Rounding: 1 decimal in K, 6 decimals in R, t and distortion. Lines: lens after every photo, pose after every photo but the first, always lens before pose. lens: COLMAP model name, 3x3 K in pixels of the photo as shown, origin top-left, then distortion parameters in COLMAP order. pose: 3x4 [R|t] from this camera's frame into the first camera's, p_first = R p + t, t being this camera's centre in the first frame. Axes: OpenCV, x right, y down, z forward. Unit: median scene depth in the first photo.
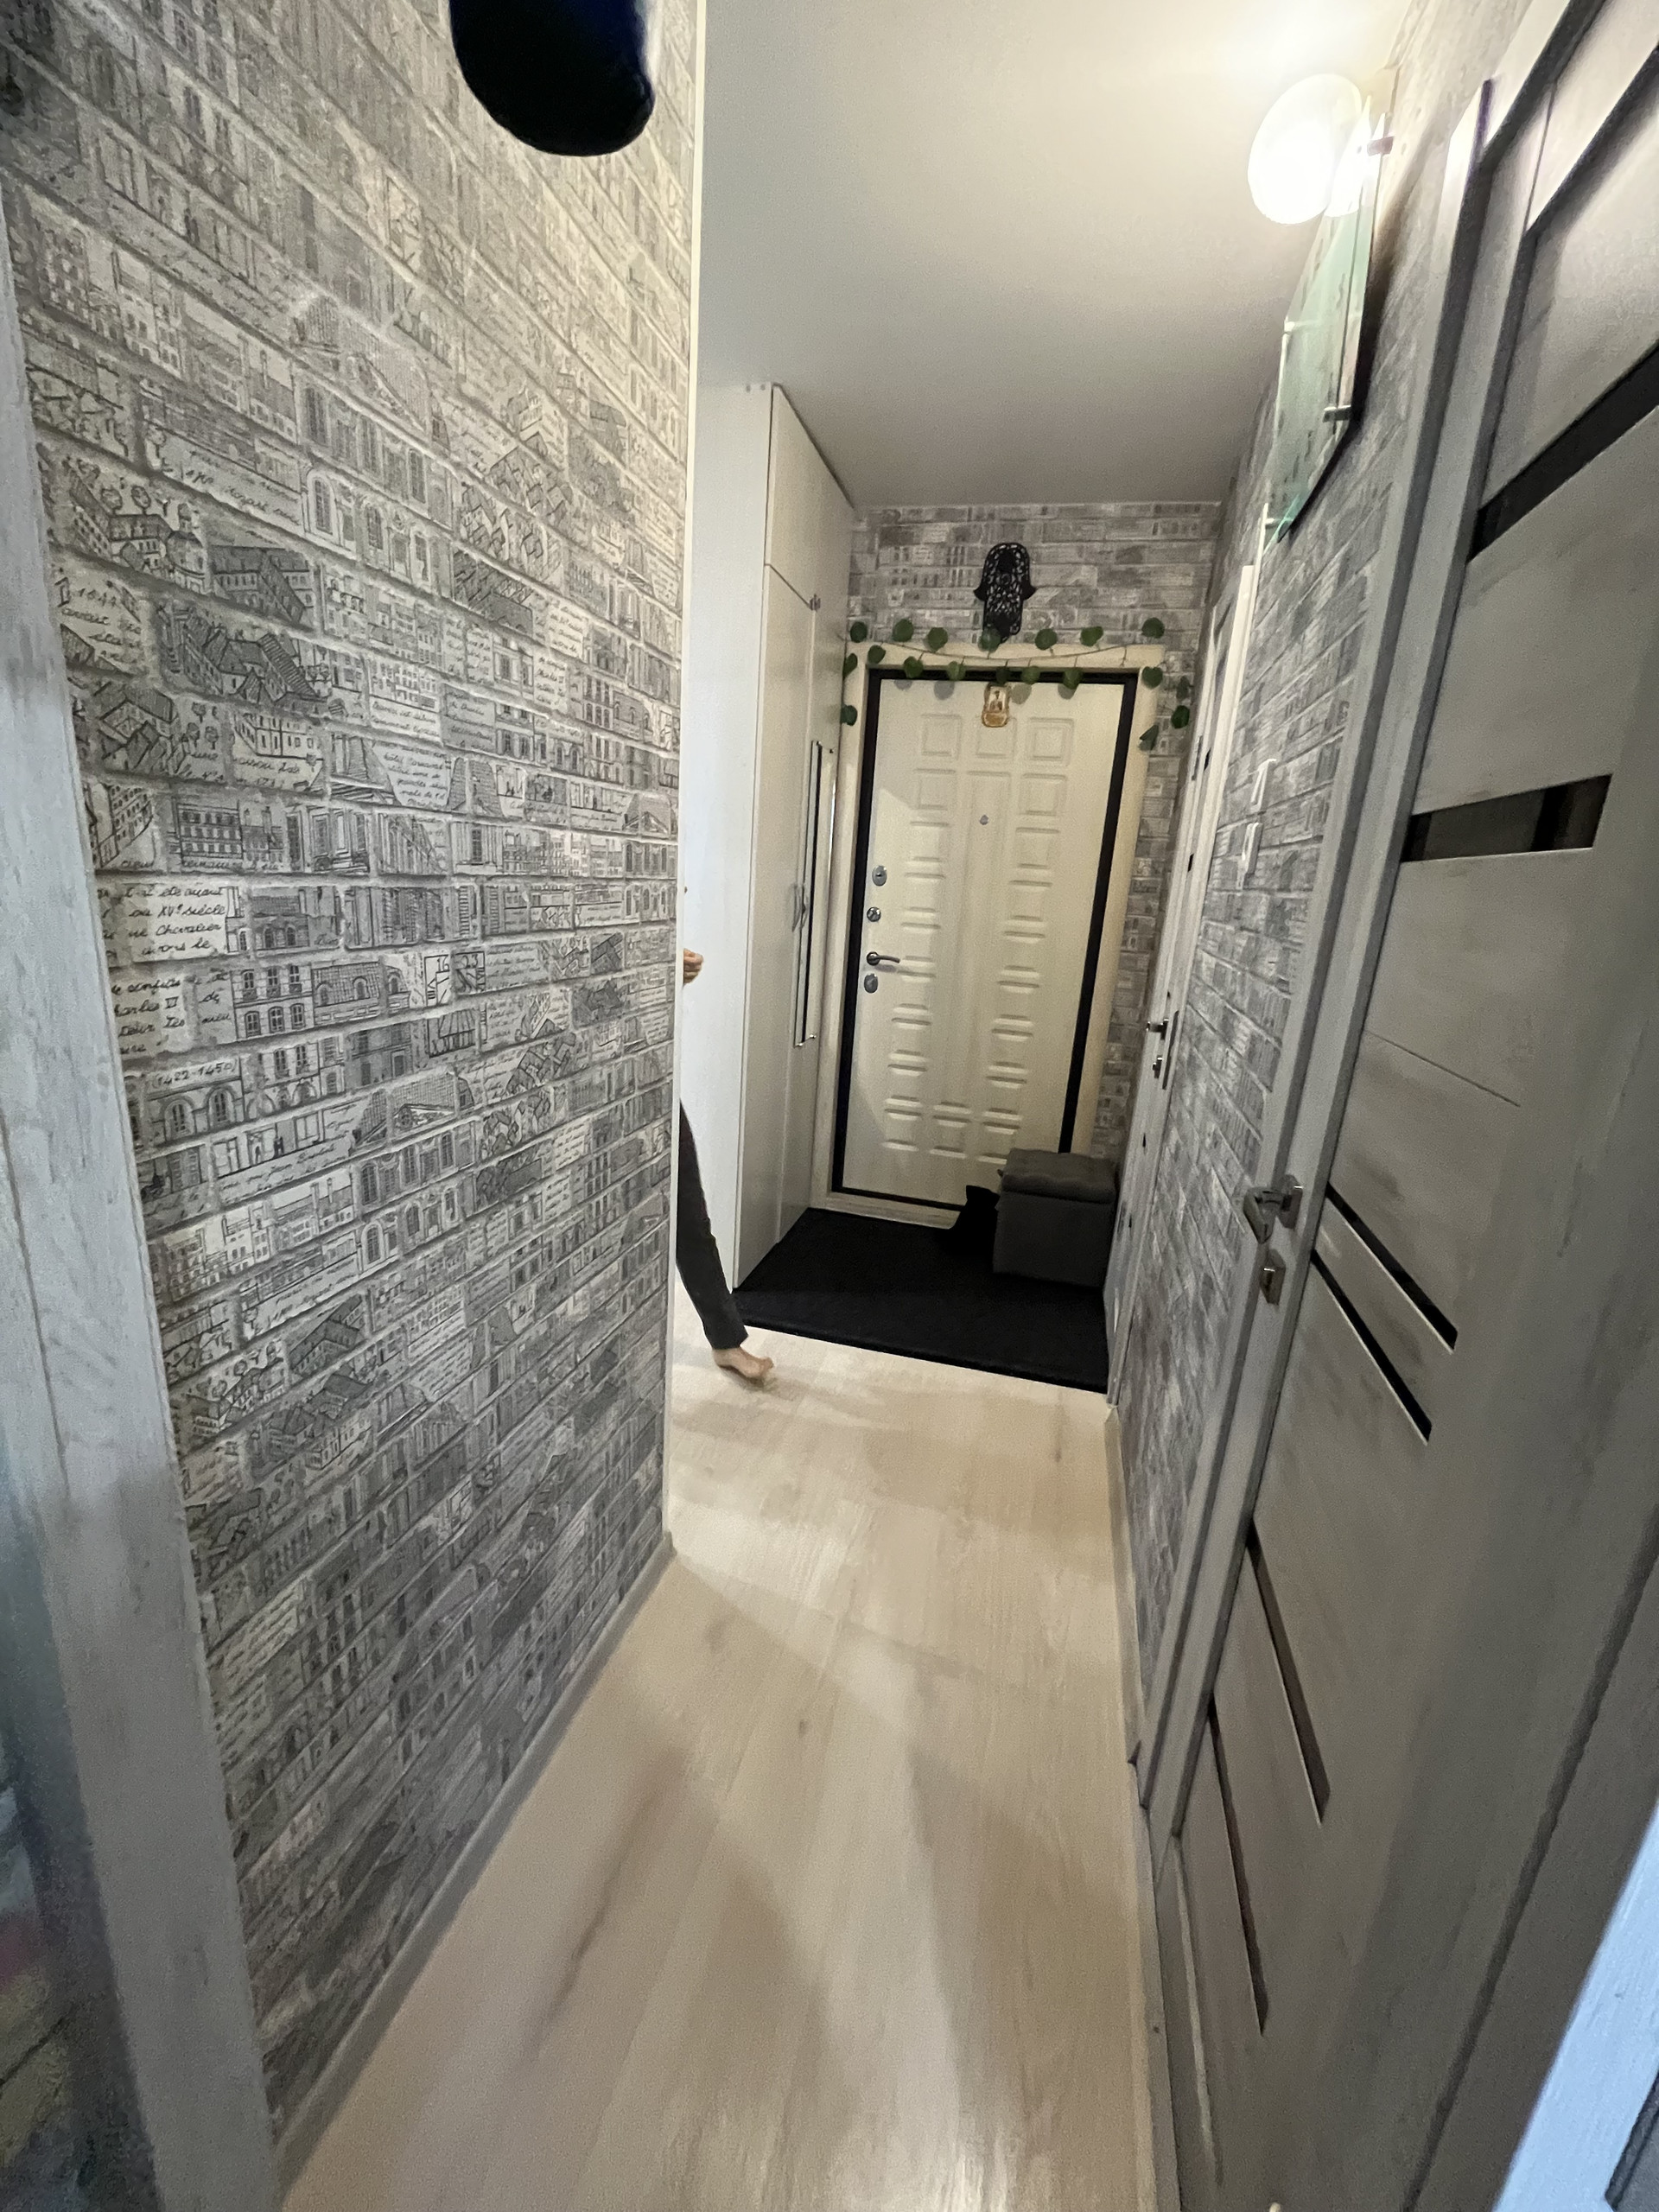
lens RADIAL K [[898.0, 0, 831.1], [0, 898.0, 1105.7], [0, 0, 1]] dist [-0.003944, 0.000301]
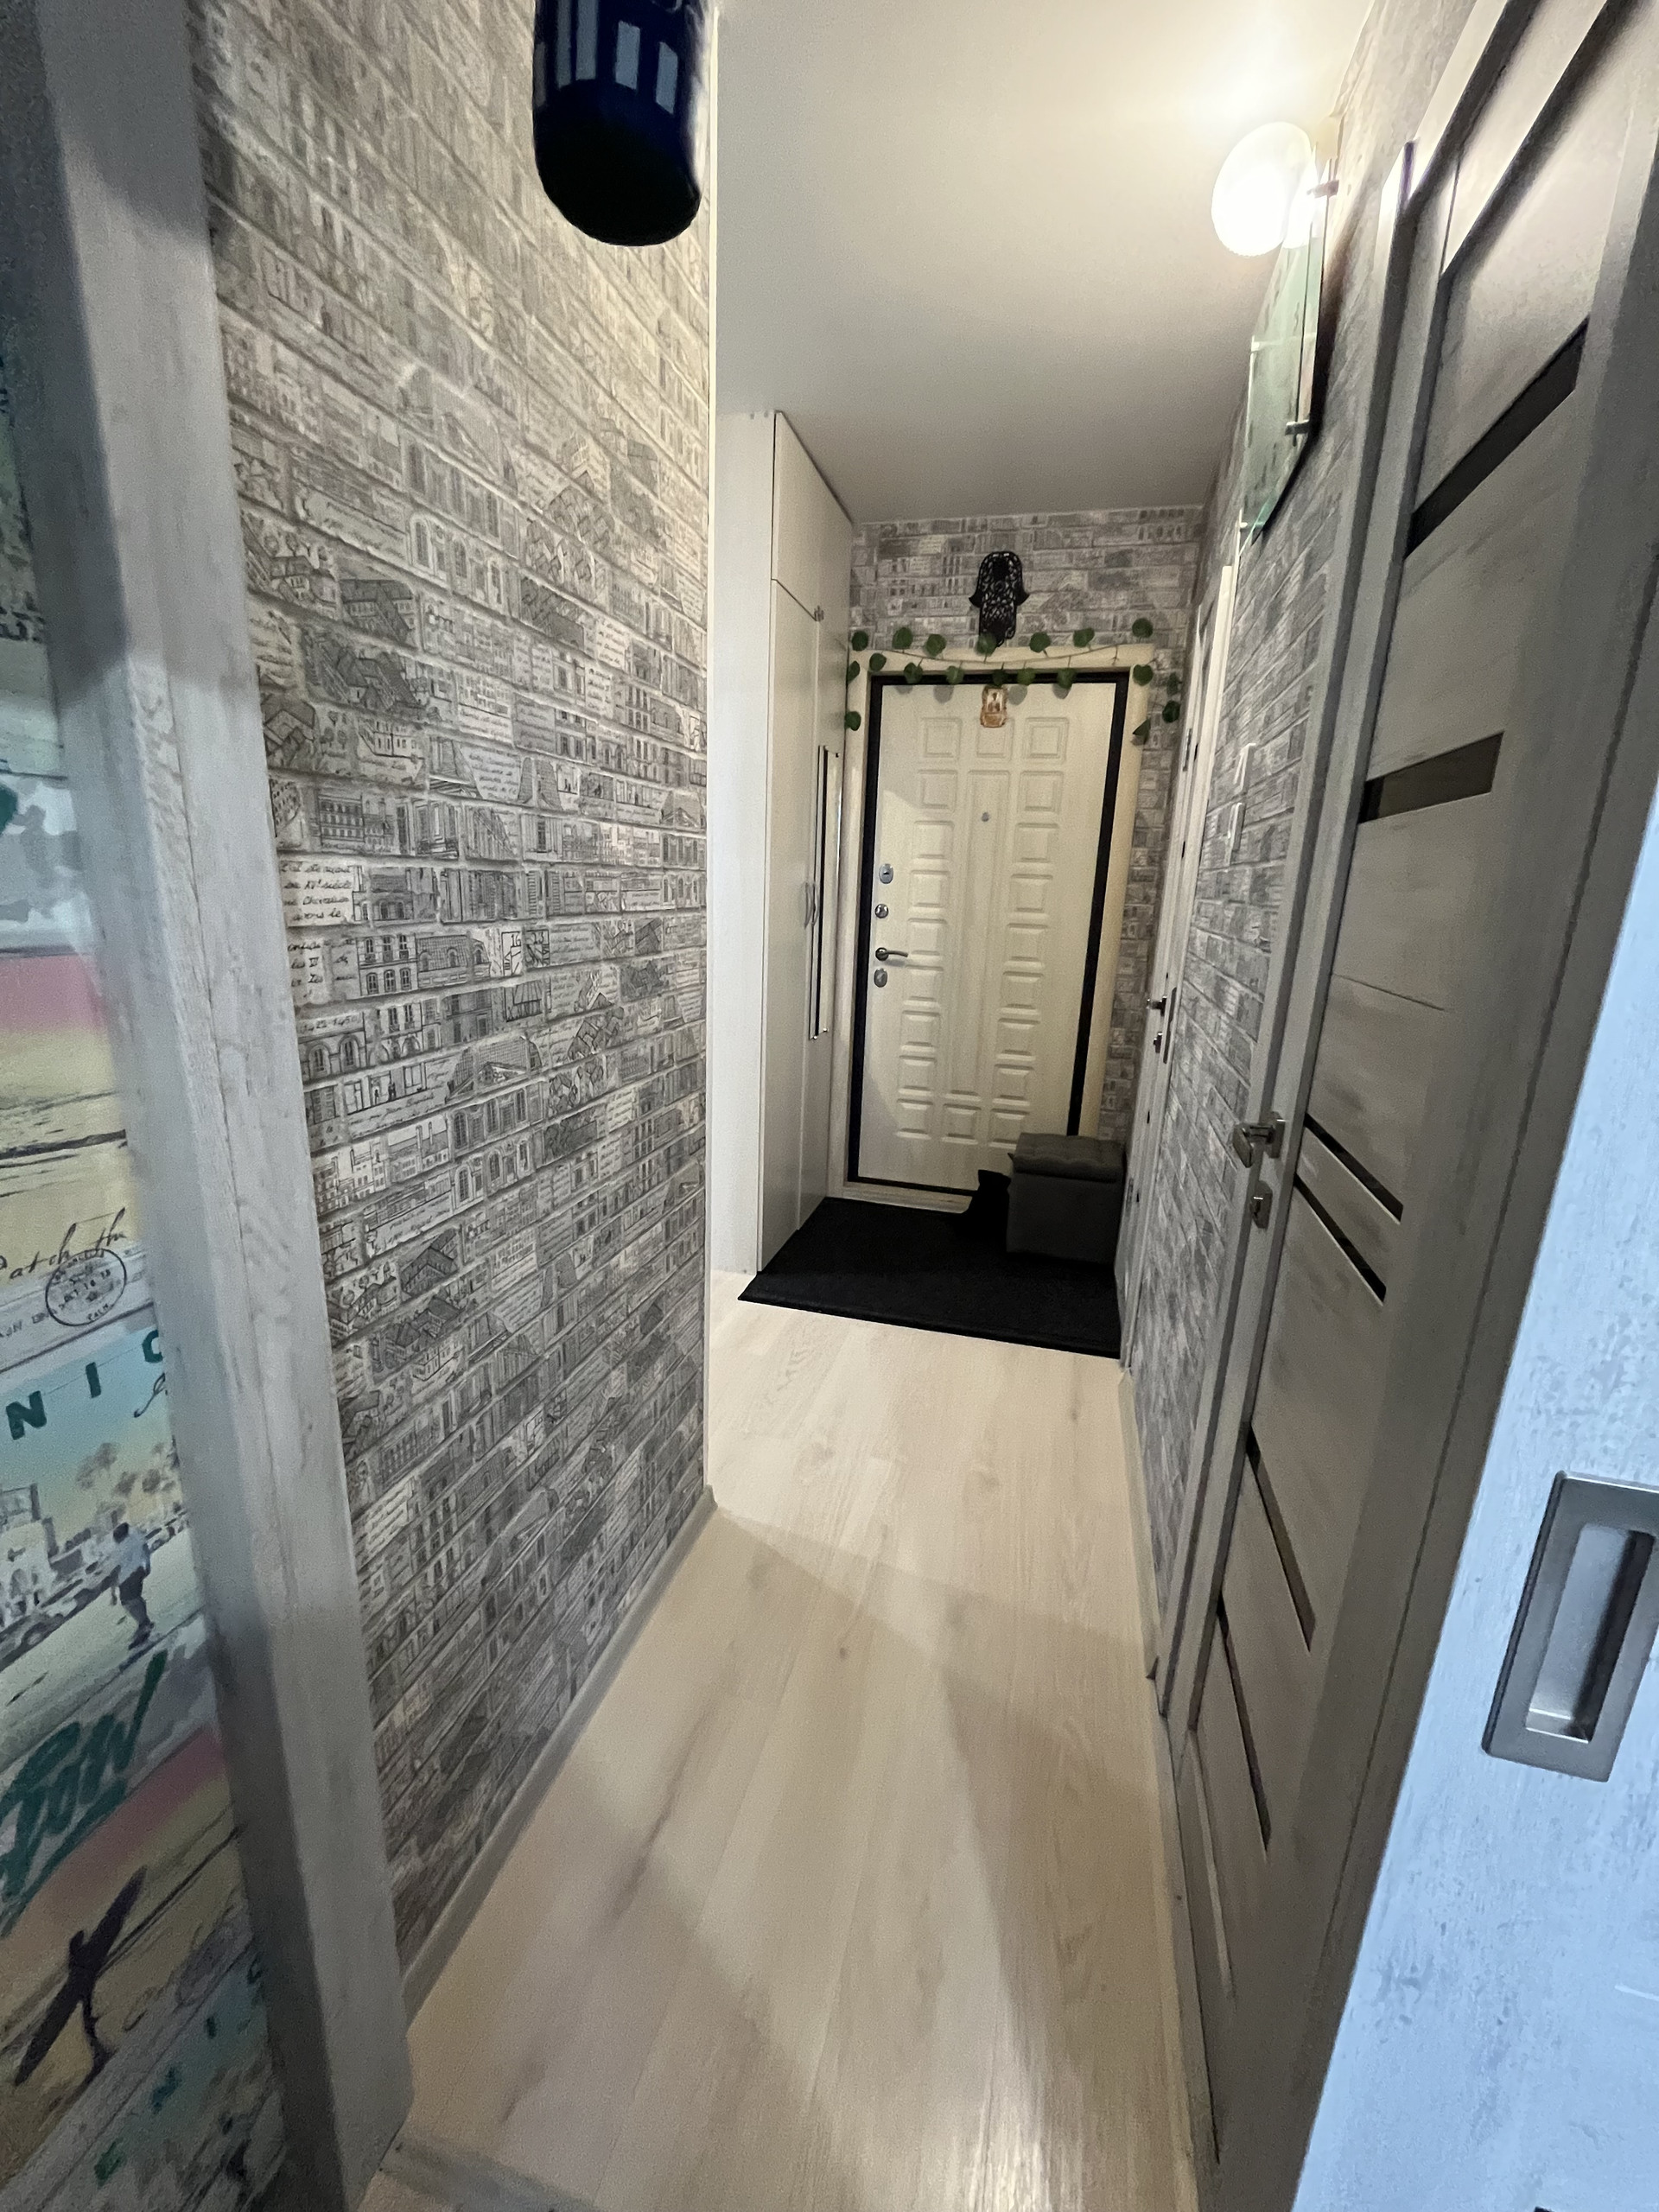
lens RADIAL K [[898.0, 0, 831.2], [0, 898.0, 1106.7], [0, 0, 1]] dist [-0.003944, 0.000301]
pose [[0.999591, -0.027469, -0.008014, -0.010131], [0.027393, 0.999581, -0.009387, 0.024877], [0.008269, 0.009164, 0.999924, -0.042854]]
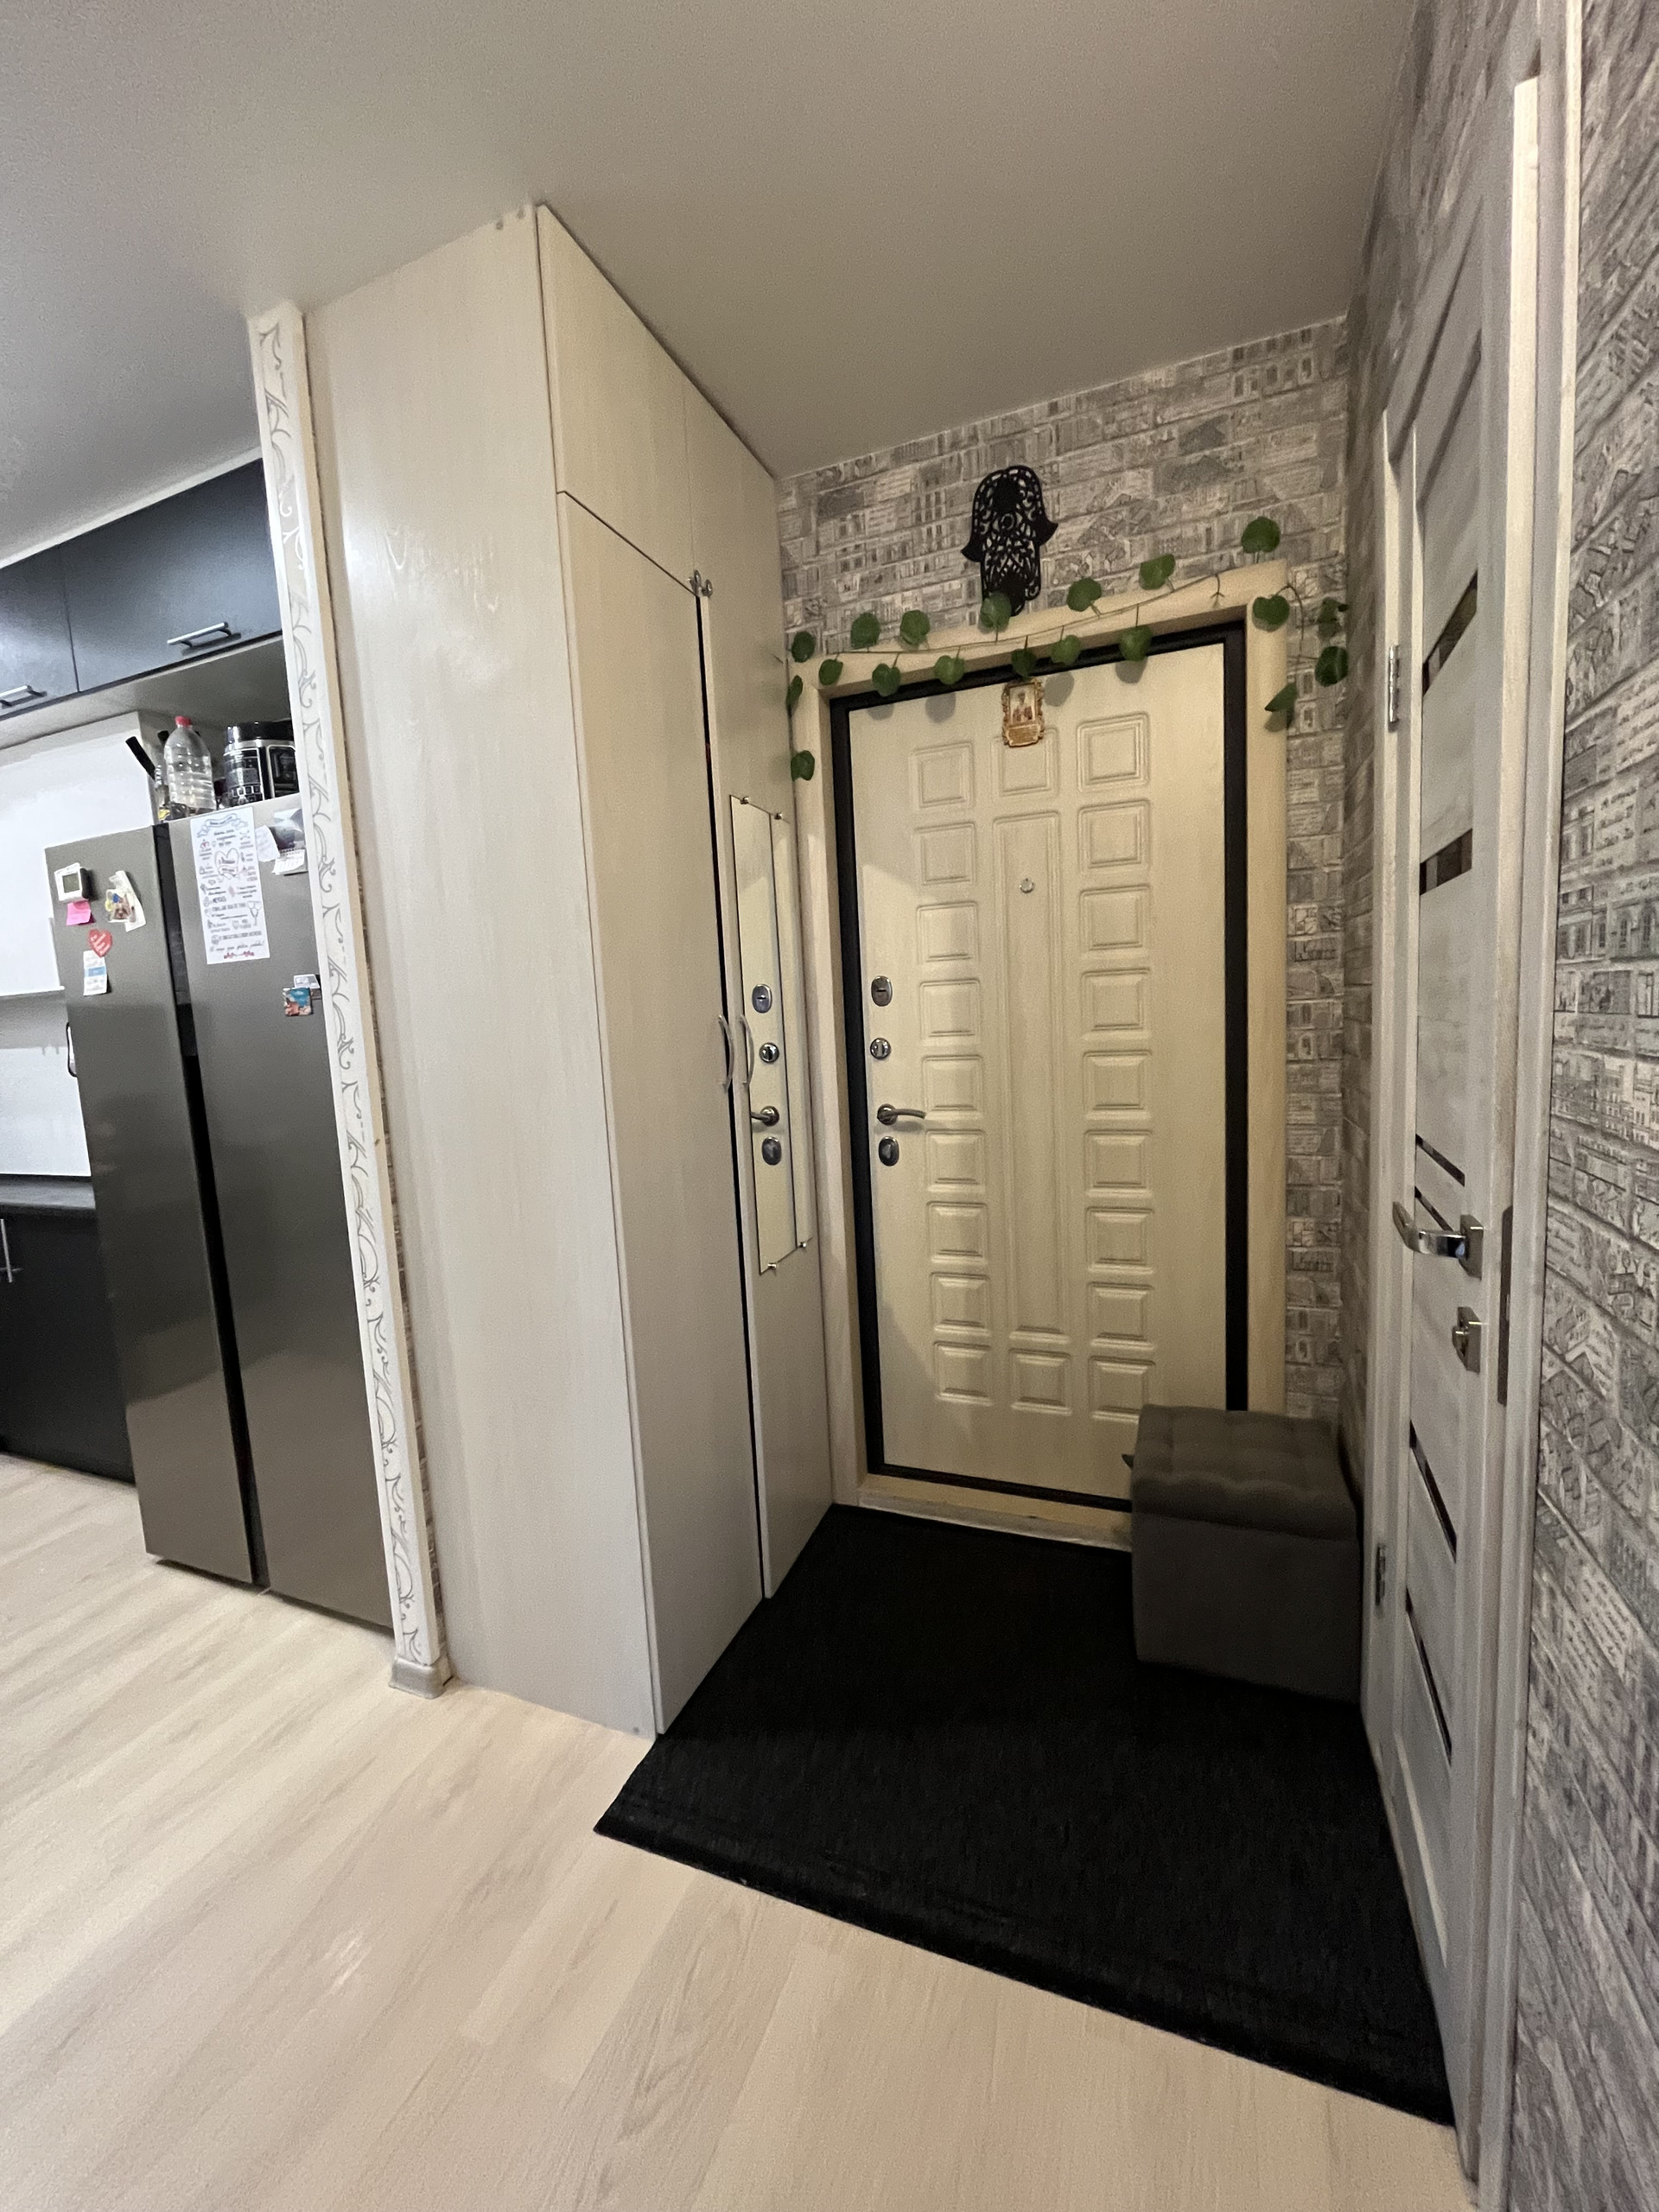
lens RADIAL K [[898.0, 0, 827.3], [0, 898.0, 1107.6], [0, 0, 1]] dist [-0.003944, 0.000301]
pose [[0.985212, -0.106469, -0.134245, 0.112654], [0.085000, 0.983998, -0.156598, -0.084046], [0.148769, 0.142871, 0.978497, 0.424010]]
